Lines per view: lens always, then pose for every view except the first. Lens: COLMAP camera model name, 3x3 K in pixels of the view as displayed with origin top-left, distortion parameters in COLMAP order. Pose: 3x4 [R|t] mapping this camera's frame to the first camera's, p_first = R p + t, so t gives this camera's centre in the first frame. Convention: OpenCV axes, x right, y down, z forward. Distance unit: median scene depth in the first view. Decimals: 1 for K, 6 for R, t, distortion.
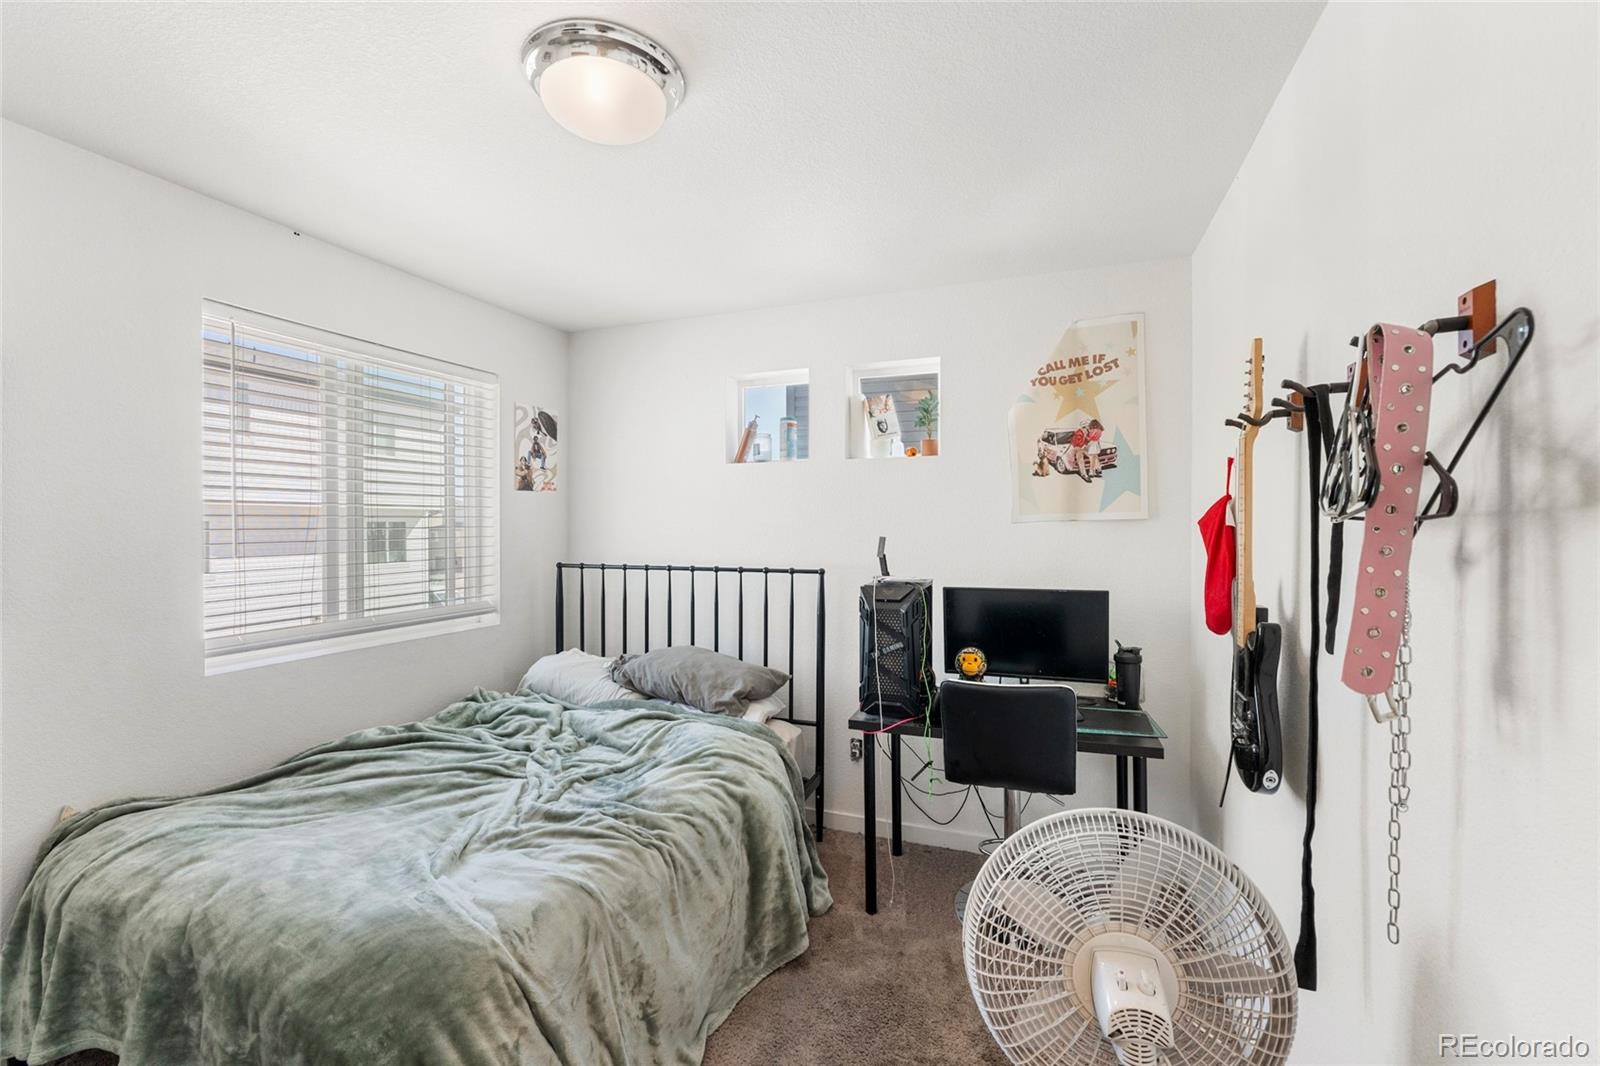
lens RADIAL K [[670.9, 0, 802.3], [0, 670.9, 530.4], [0, 0, 1]] dist [-0.000497, 0.000023]
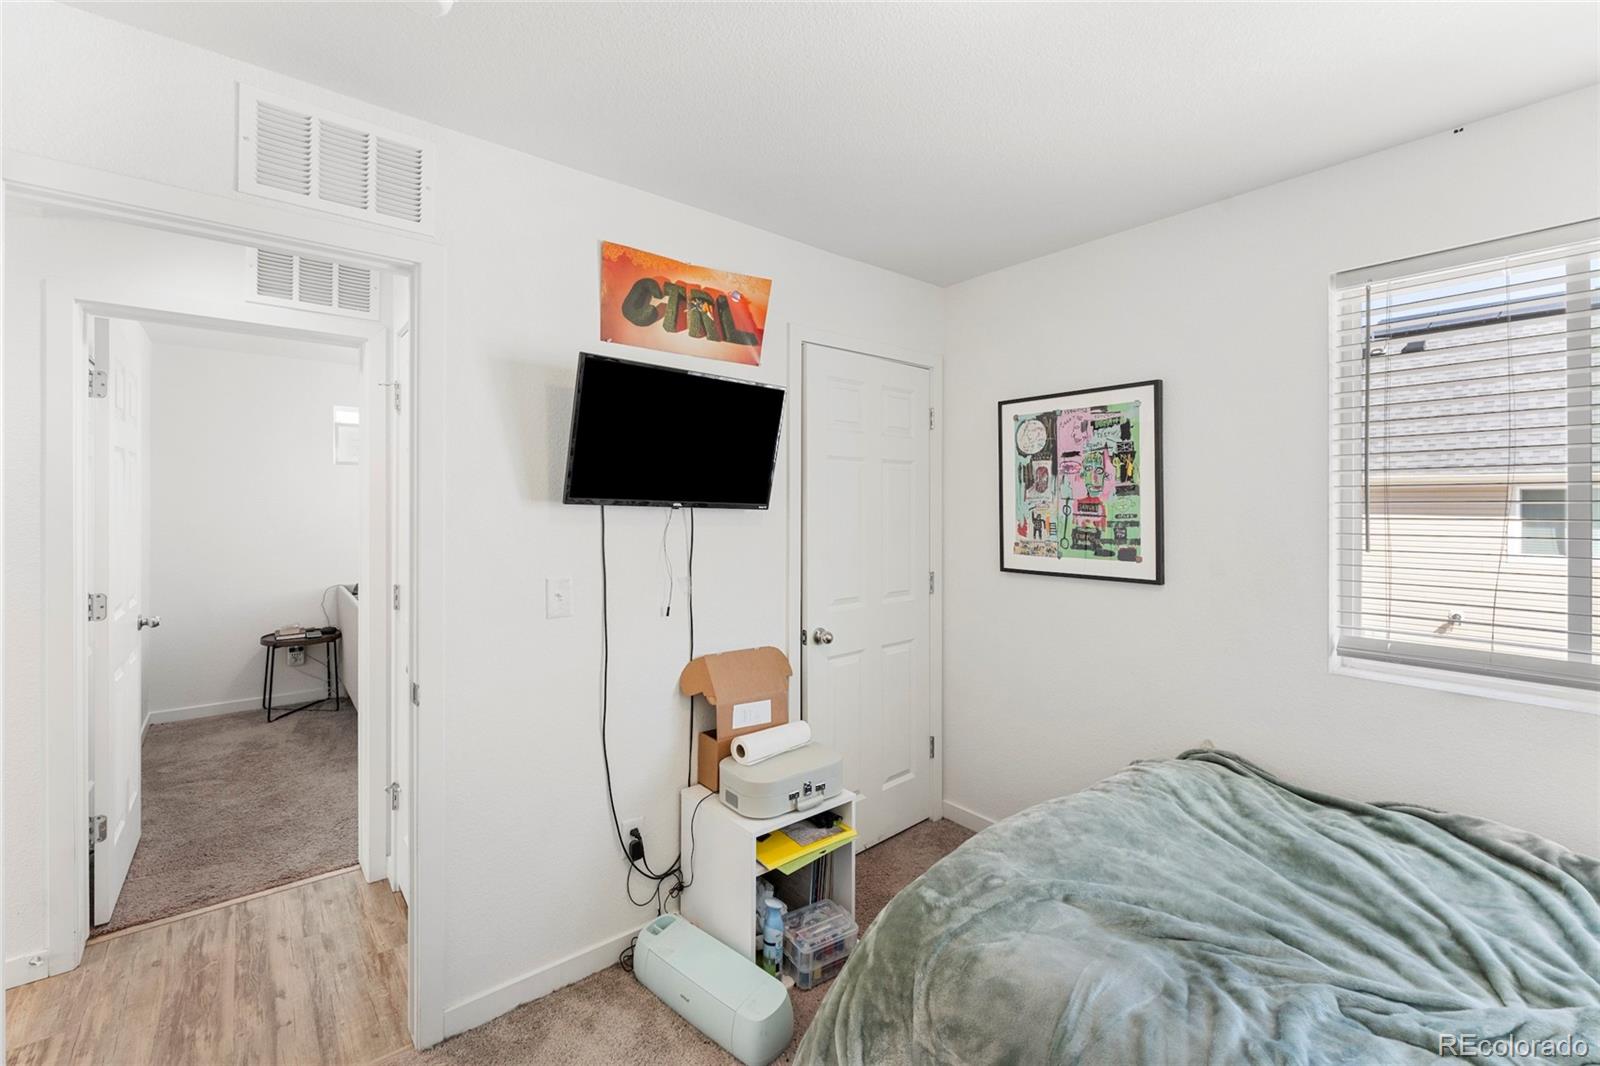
lens RADIAL K [[670.9, 0, 799.4], [0, 670.9, 516.1], [0, 0, 1]] dist [-0.000497, 0.000023]
pose [[-0.512071, 0.003557, -0.858936, 0.306685], [-0.005453, 0.999958, 0.007393, -0.008927], [0.858926, 0.008469, -0.512030, 0.834395]]
